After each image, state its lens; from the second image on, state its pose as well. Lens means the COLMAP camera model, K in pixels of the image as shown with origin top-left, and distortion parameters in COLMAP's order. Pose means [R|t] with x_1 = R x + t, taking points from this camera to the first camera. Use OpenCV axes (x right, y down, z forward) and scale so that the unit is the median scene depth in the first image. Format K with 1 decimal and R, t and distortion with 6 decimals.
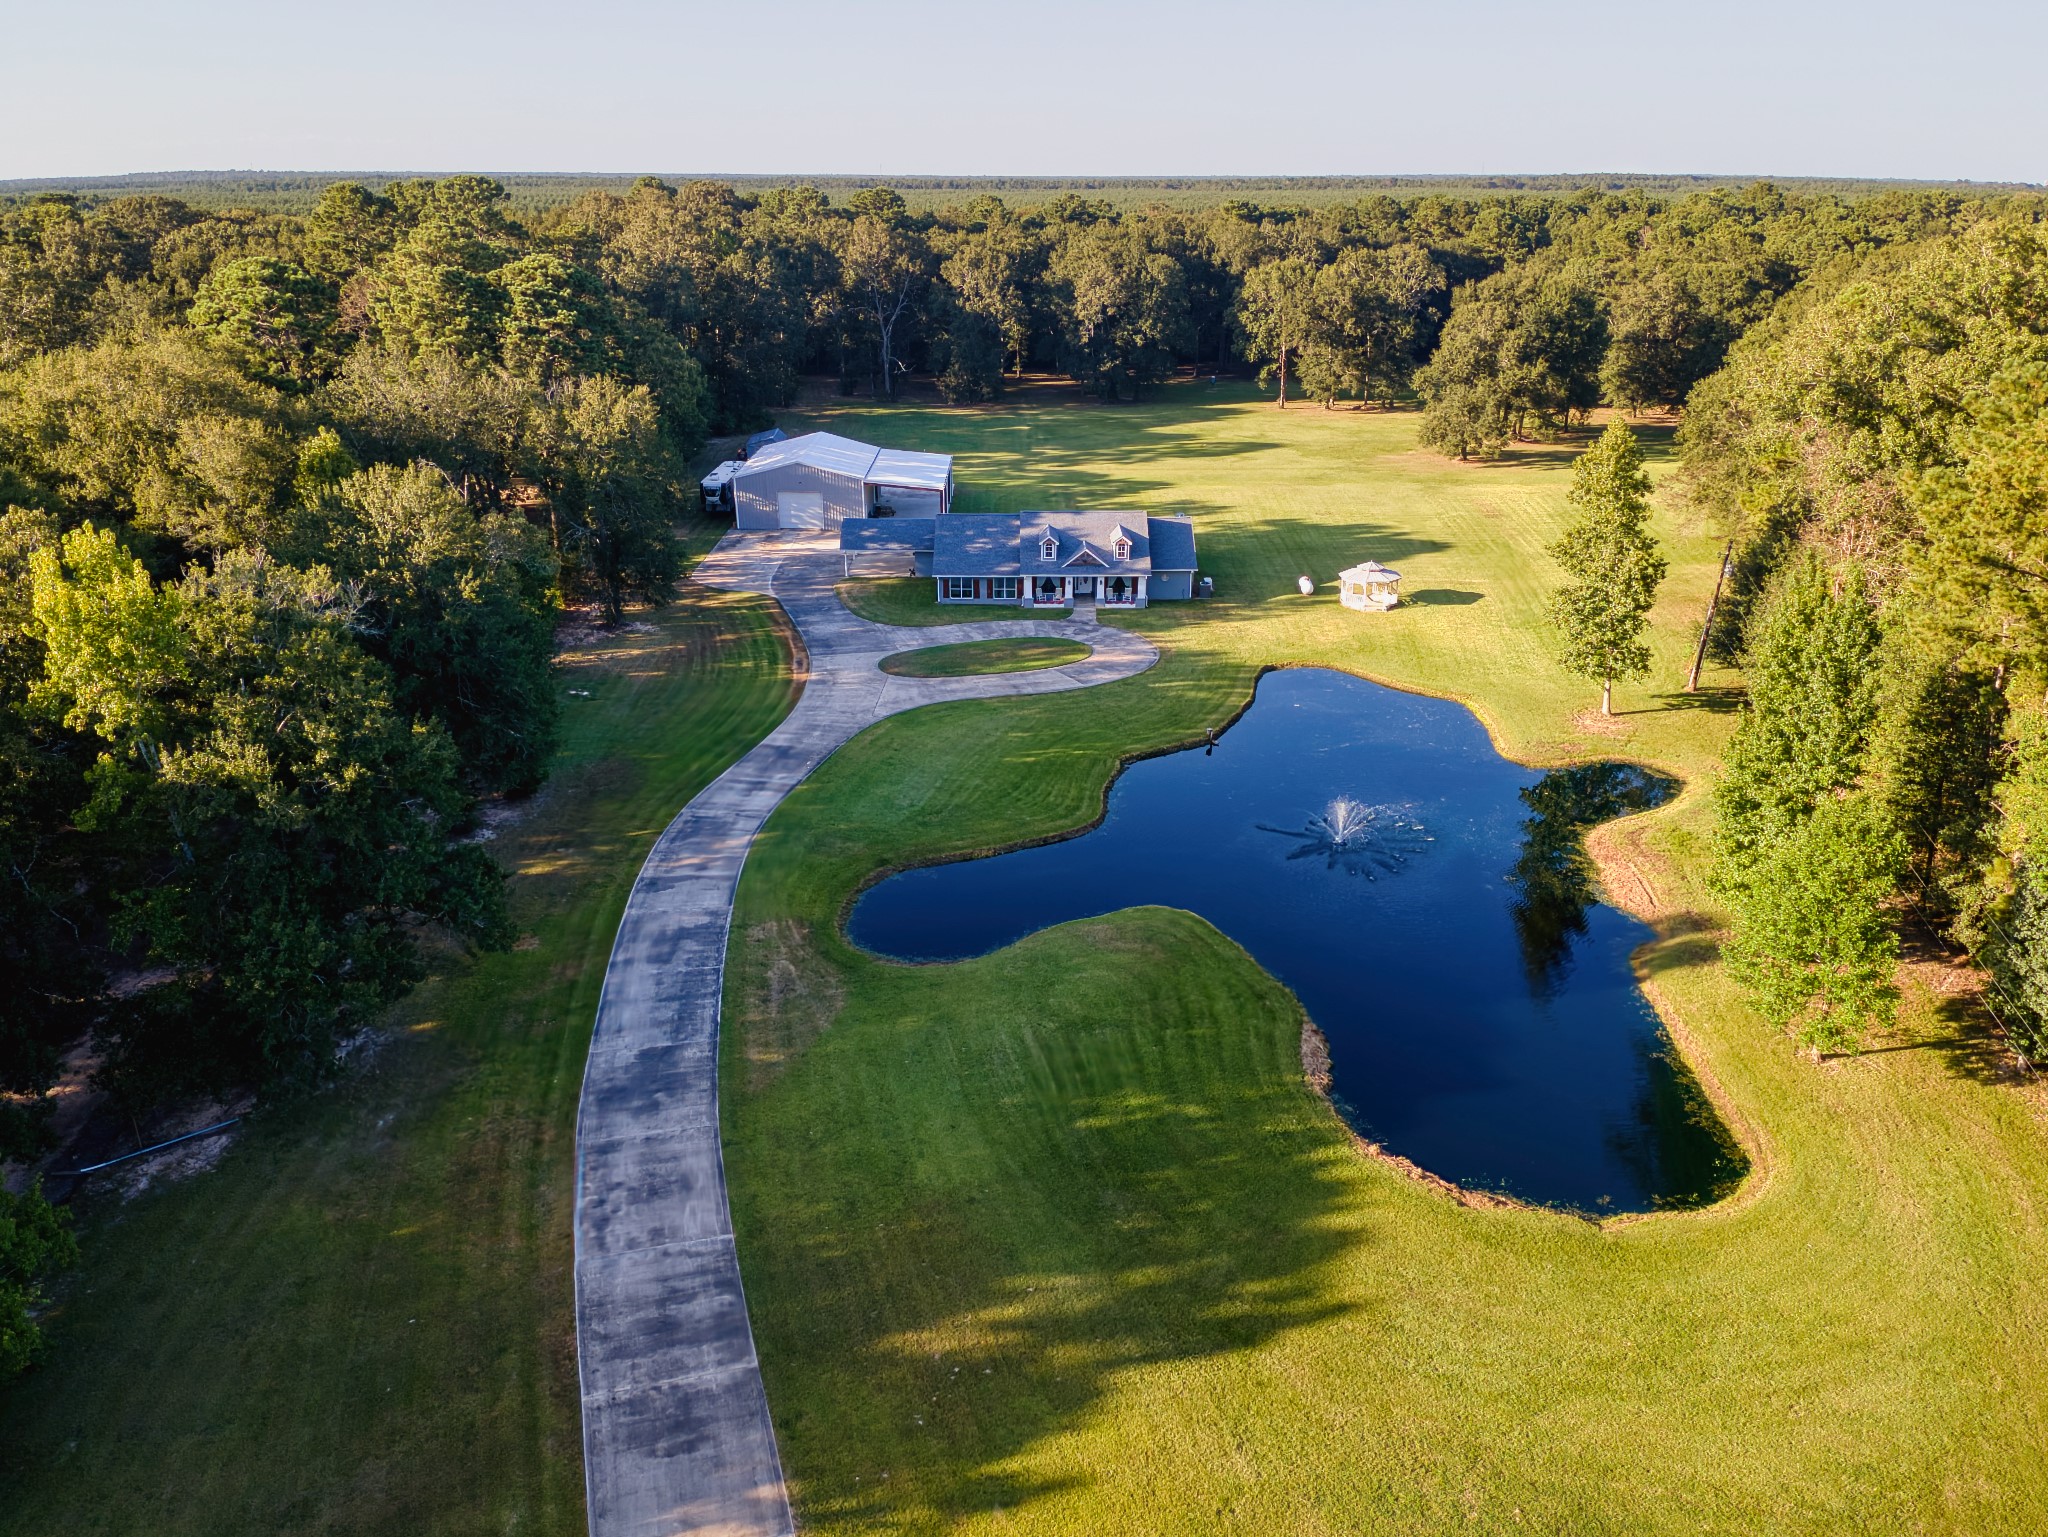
lens RADIAL K [[1489.5, 0, 1019.4], [0, 1489.5, 784.7], [0, 0, 1]] dist [0.134890, -0.206129]
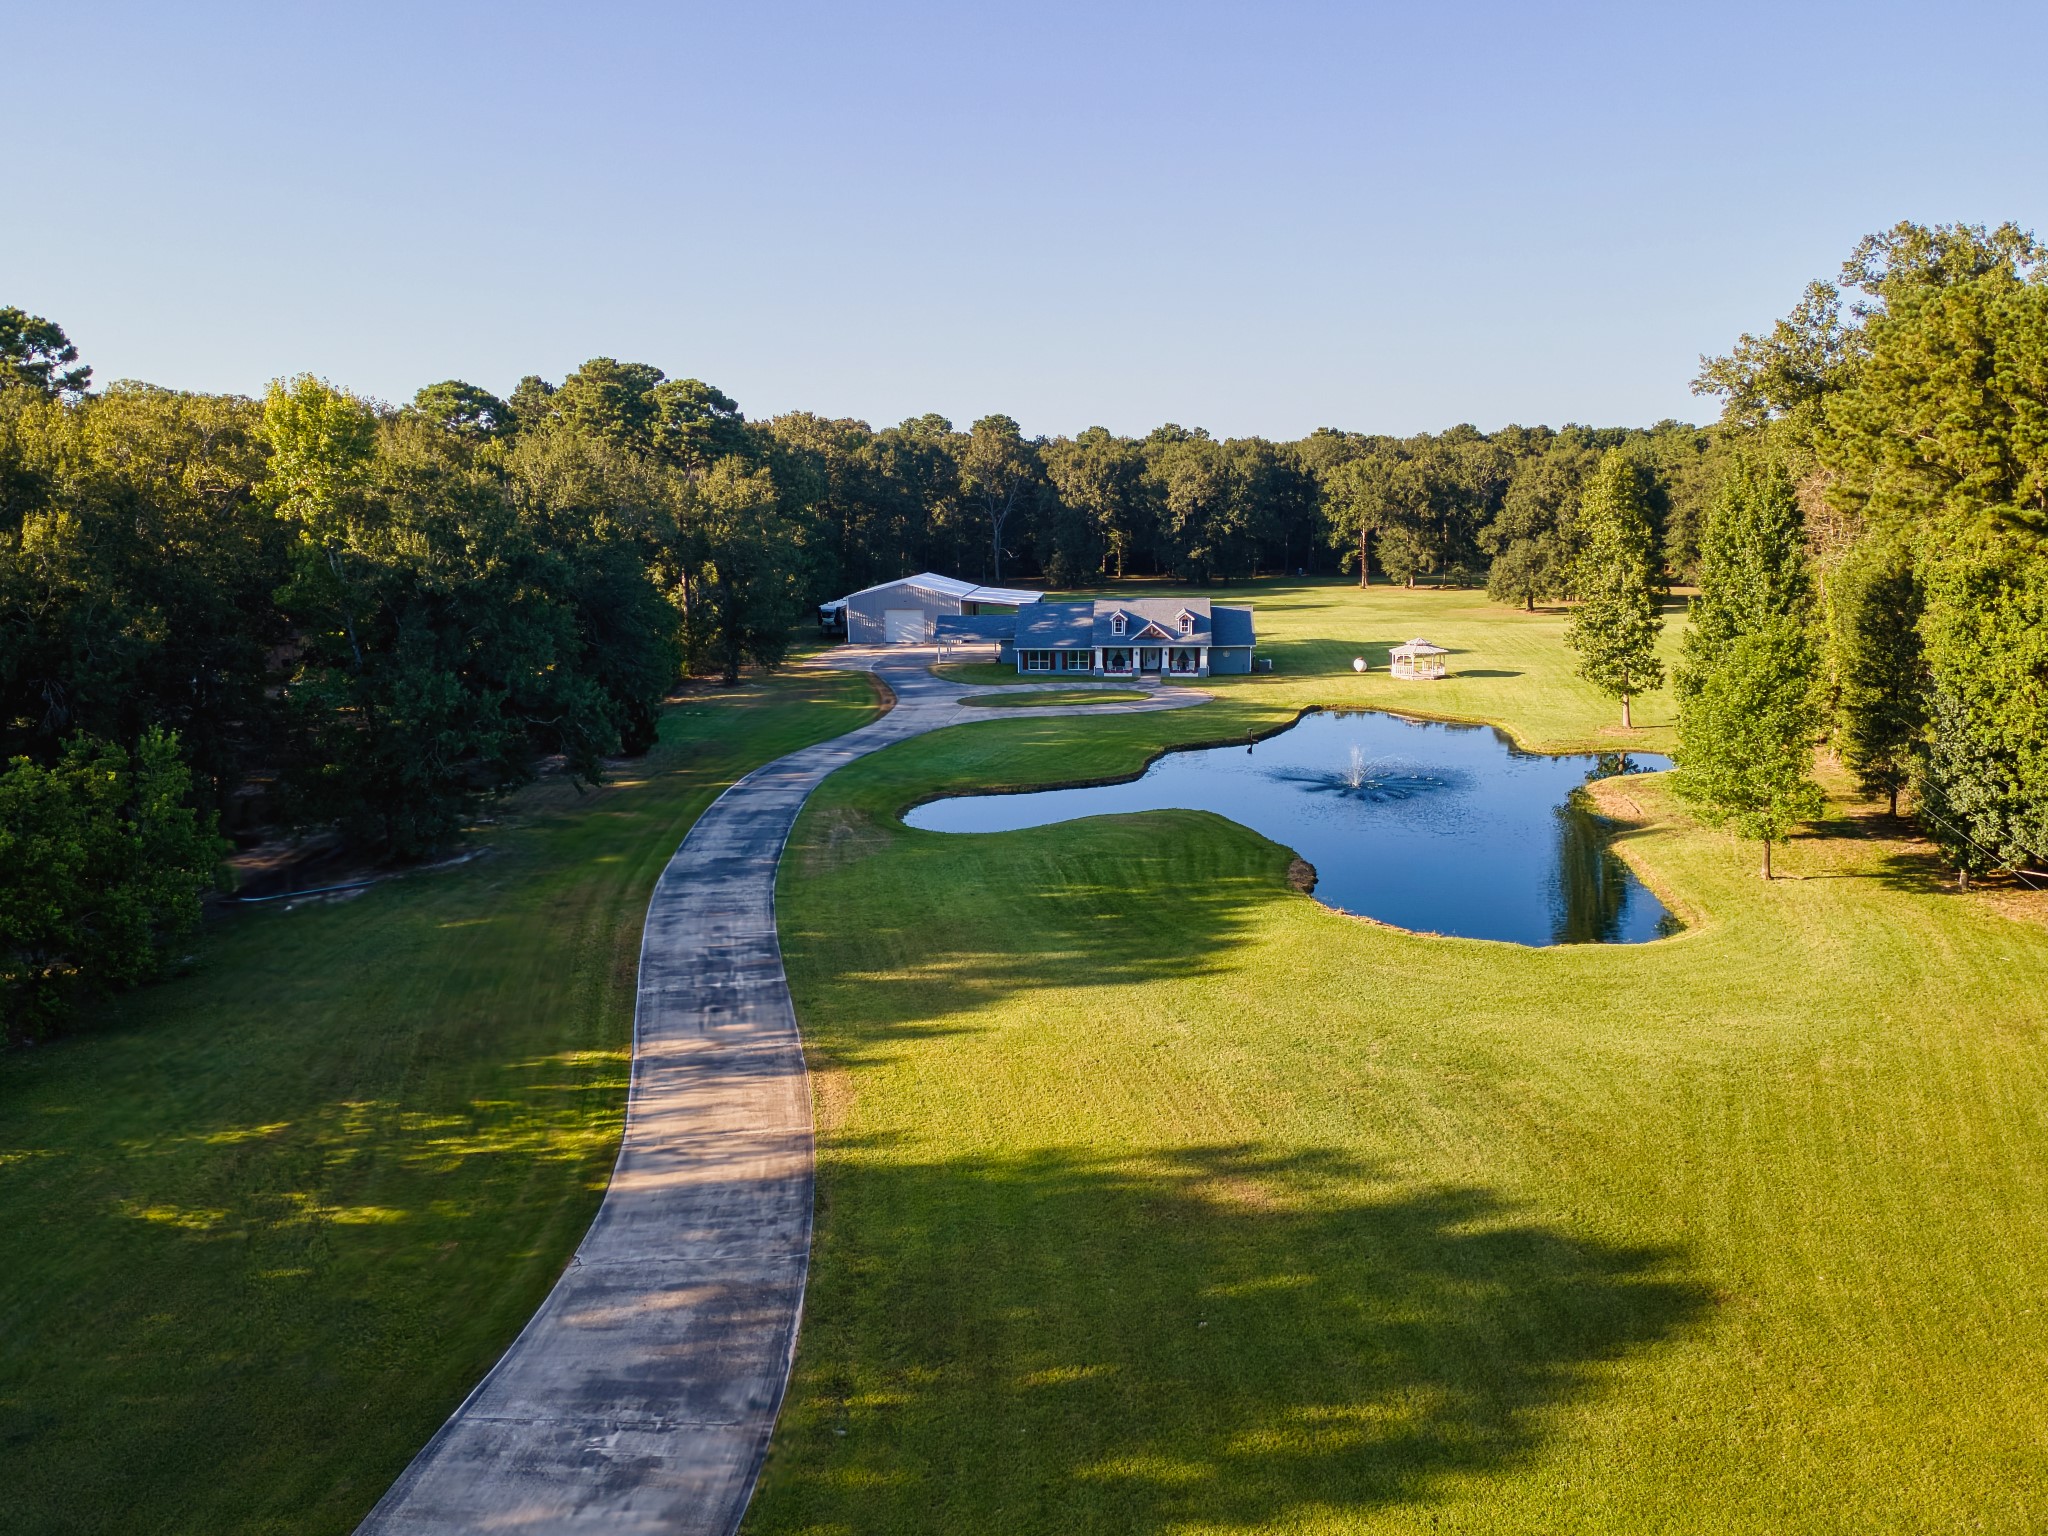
lens RADIAL K [[1475.2, 0, 1024.0], [0, 1475.2, 768.0], [0, 0, 1]] dist [0.202021, -0.352435]
pose [[0.996758, 0.005787, -0.080252, 0.065863], [-0.020962, 0.981644, -0.189567, 0.265966], [0.077682, 0.190635, 0.978583, -0.101072]]
